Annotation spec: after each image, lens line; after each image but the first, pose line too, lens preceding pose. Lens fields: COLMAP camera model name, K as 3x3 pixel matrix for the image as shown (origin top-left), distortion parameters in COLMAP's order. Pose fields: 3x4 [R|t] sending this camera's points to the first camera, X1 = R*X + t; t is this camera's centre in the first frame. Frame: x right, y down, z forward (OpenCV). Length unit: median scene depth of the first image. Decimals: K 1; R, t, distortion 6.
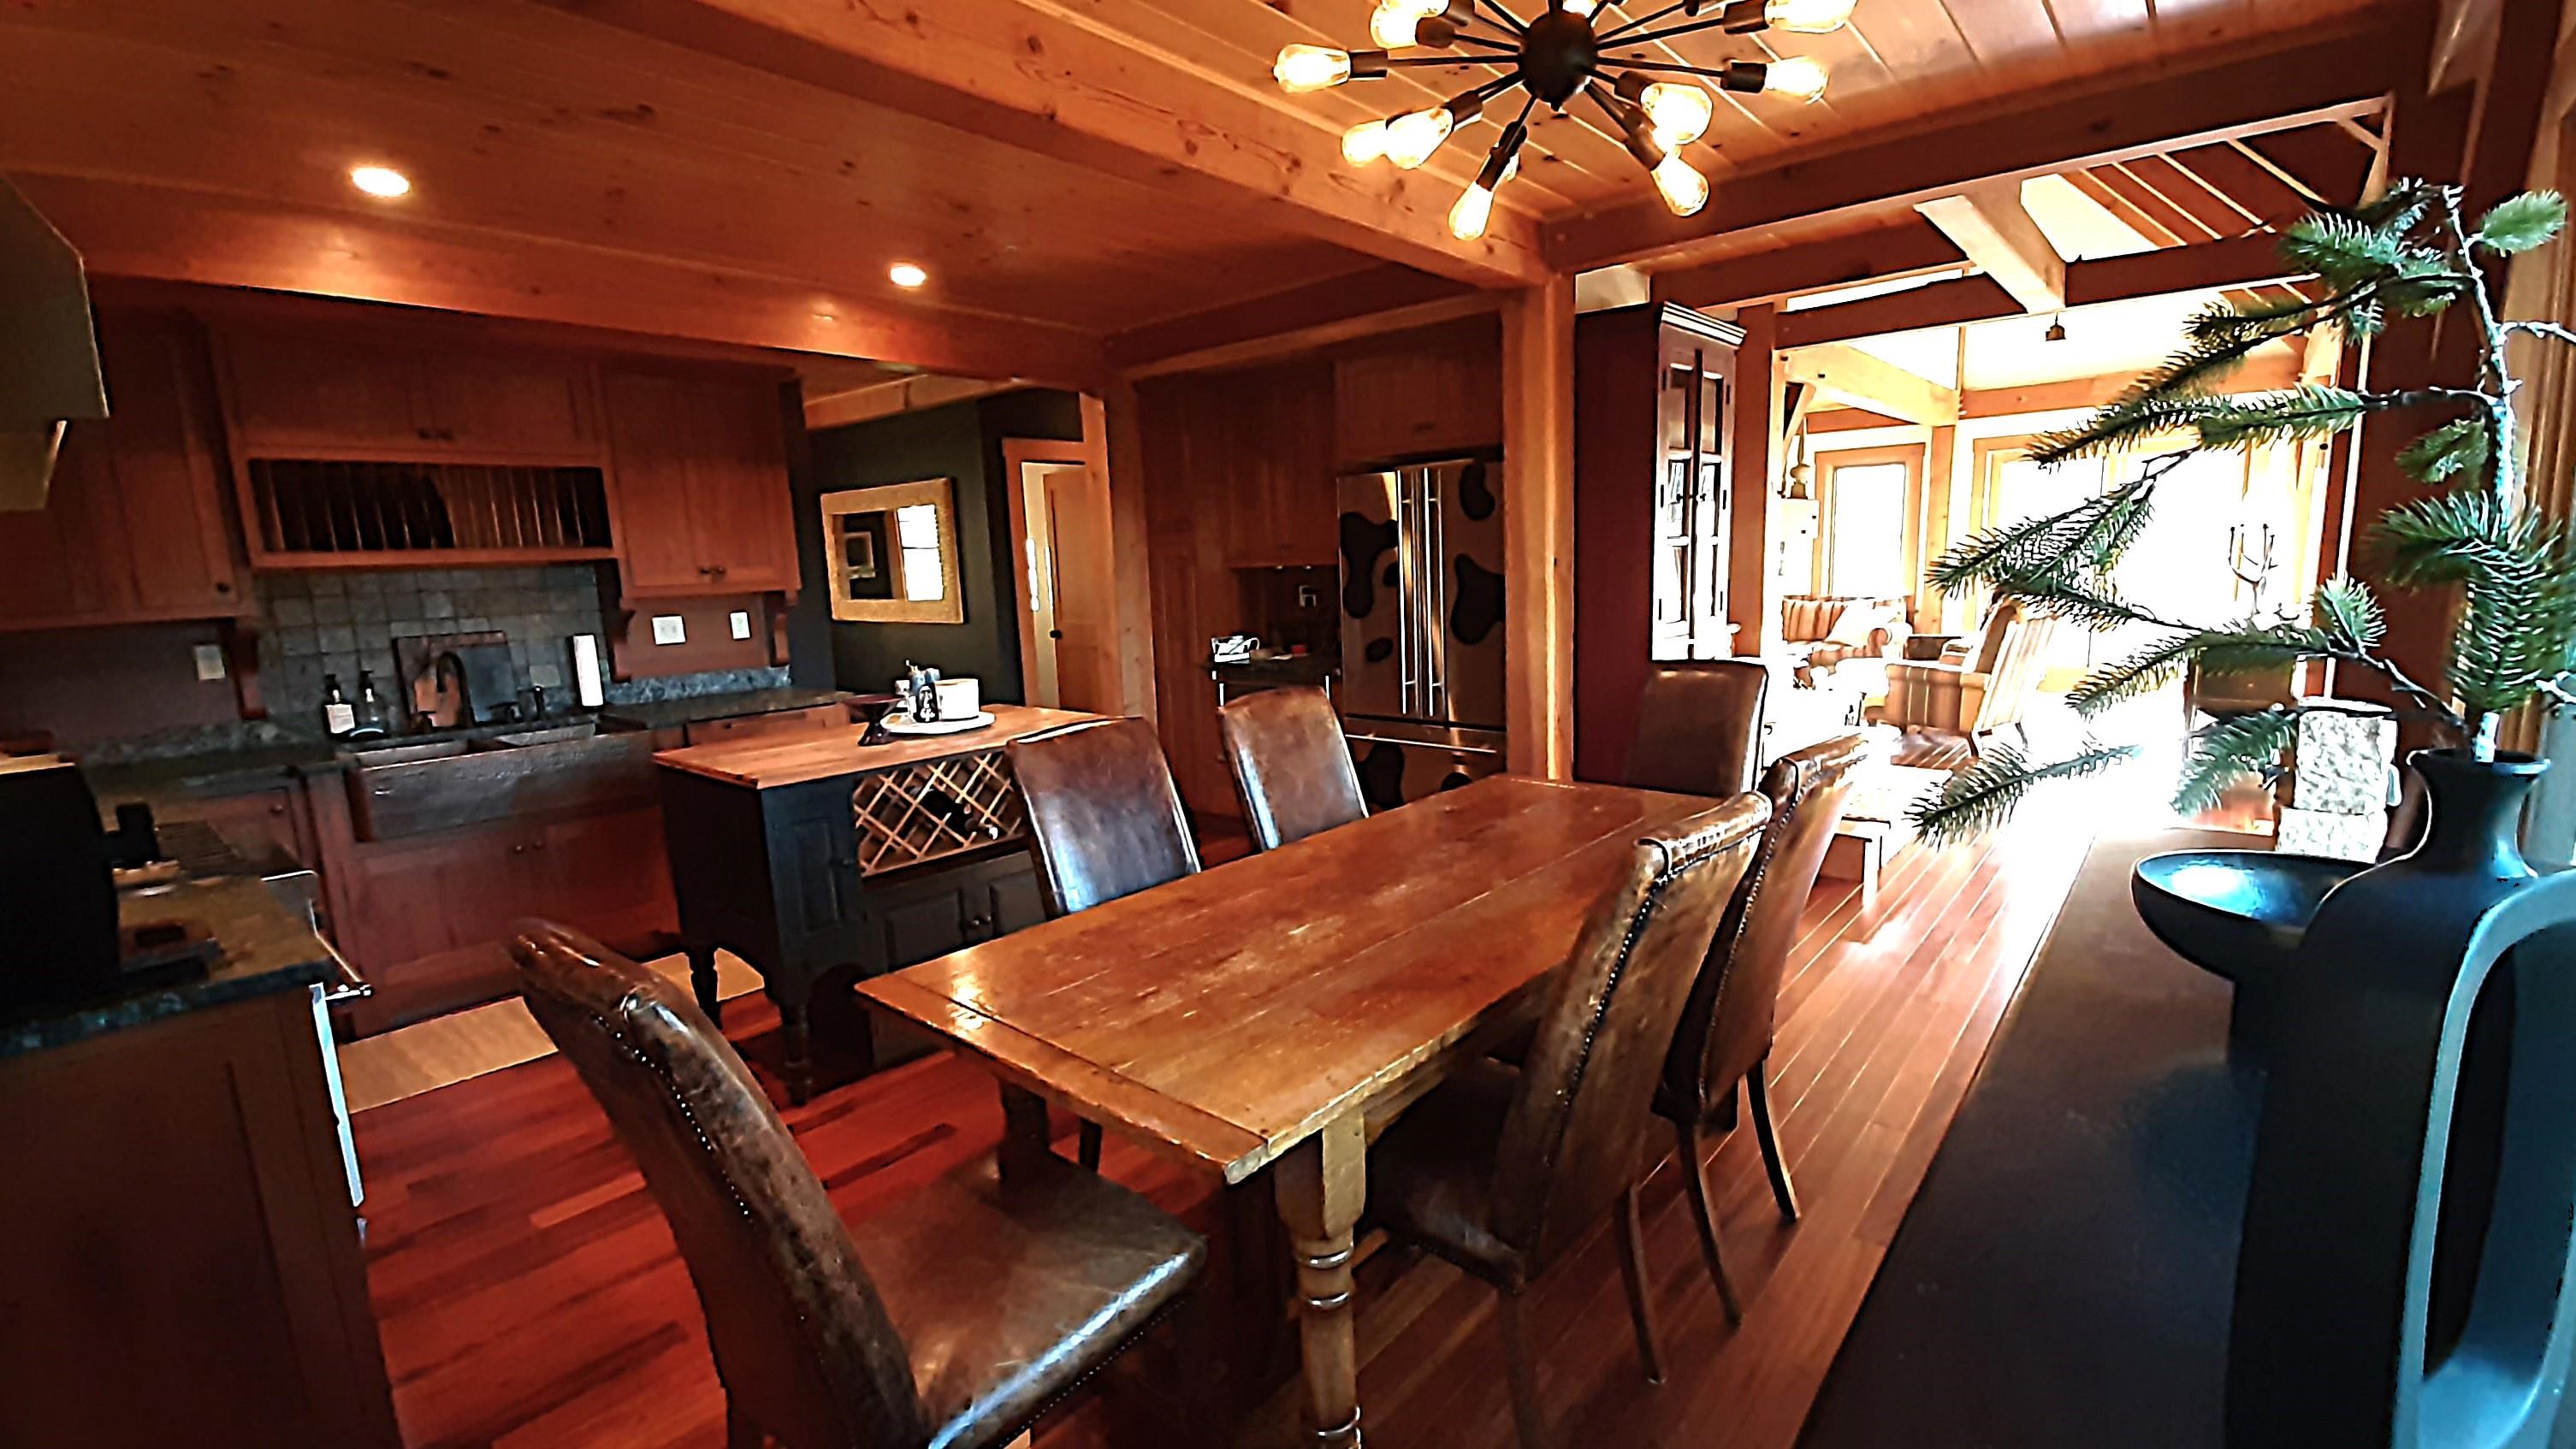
lens RADIAL K [[1094.8, 0, 1296.7], [0, 1094.8, 726.4], [0, 0, 1]] dist [-0.001366, -0.000168]
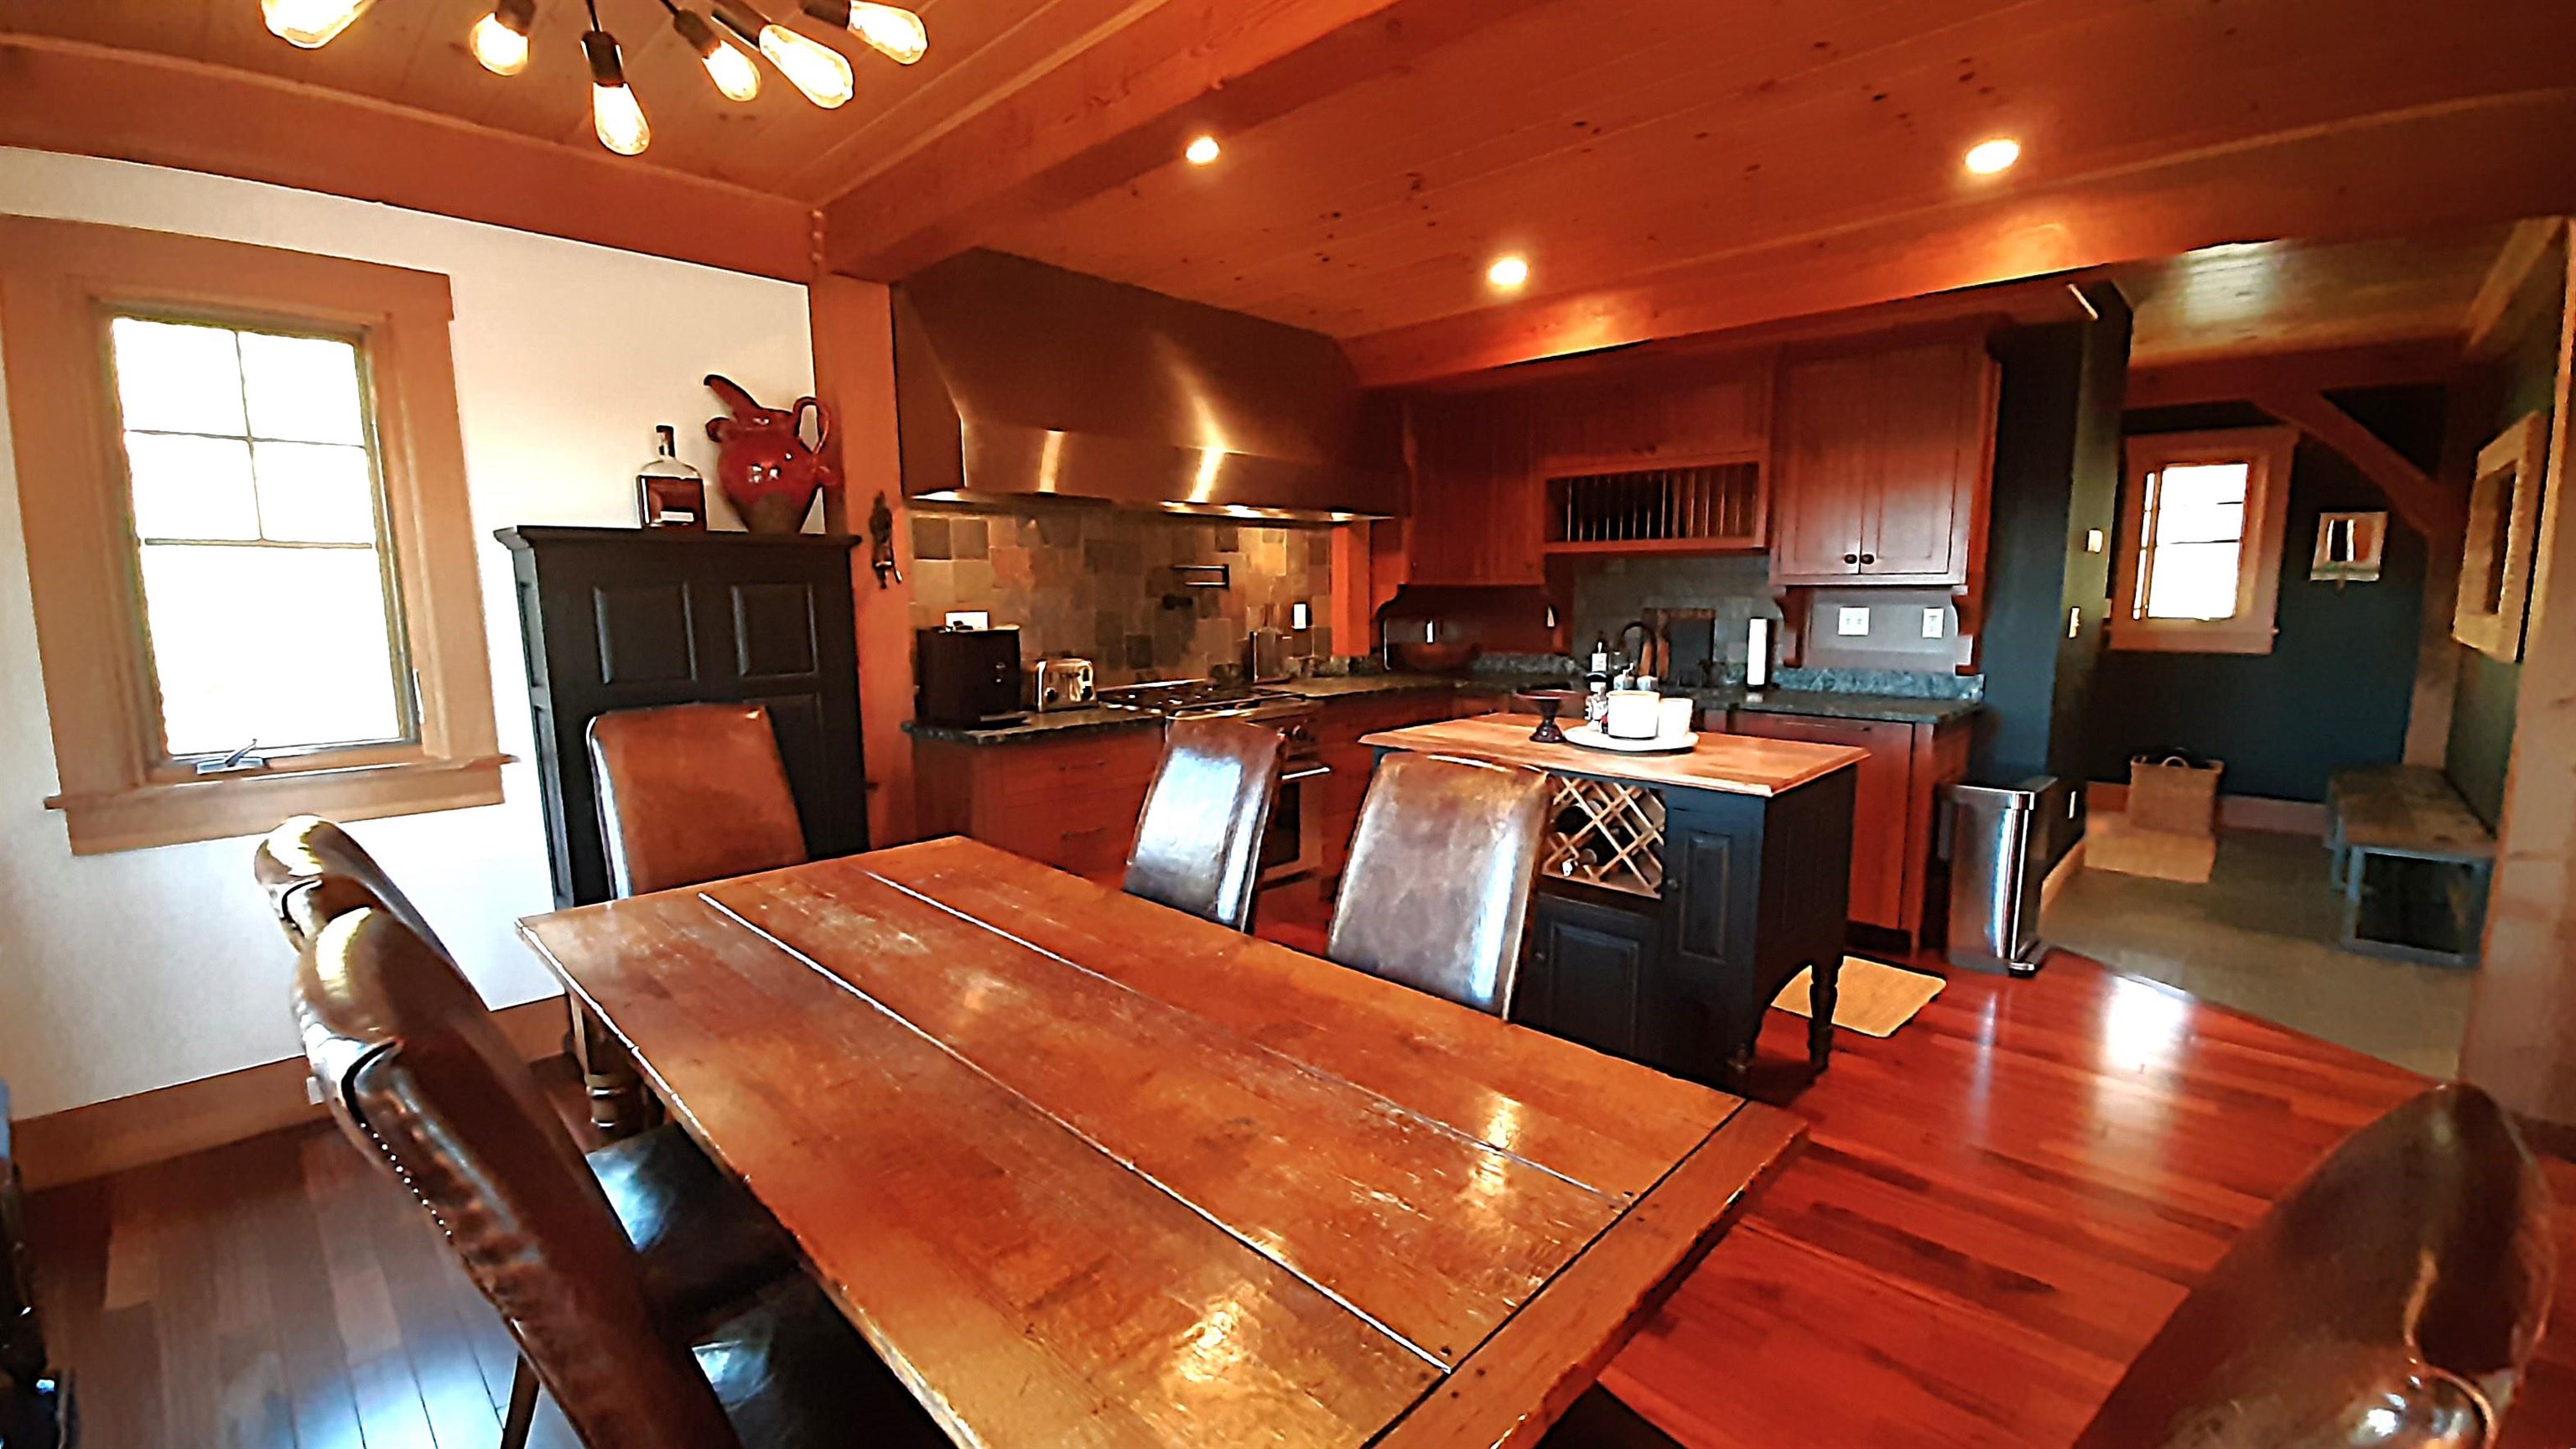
lens RADIAL K [[1025.8, 0, 1295.6], [0, 1025.8, 725.7], [0, 0, 1]] dist [-0.015540, -0.001071]
pose [[-0.036698, 0.175880, -0.983727, 0.475560], [-0.150334, 0.972216, 0.179430, -0.118549], [0.987954, 0.154473, -0.009237, 0.739411]]
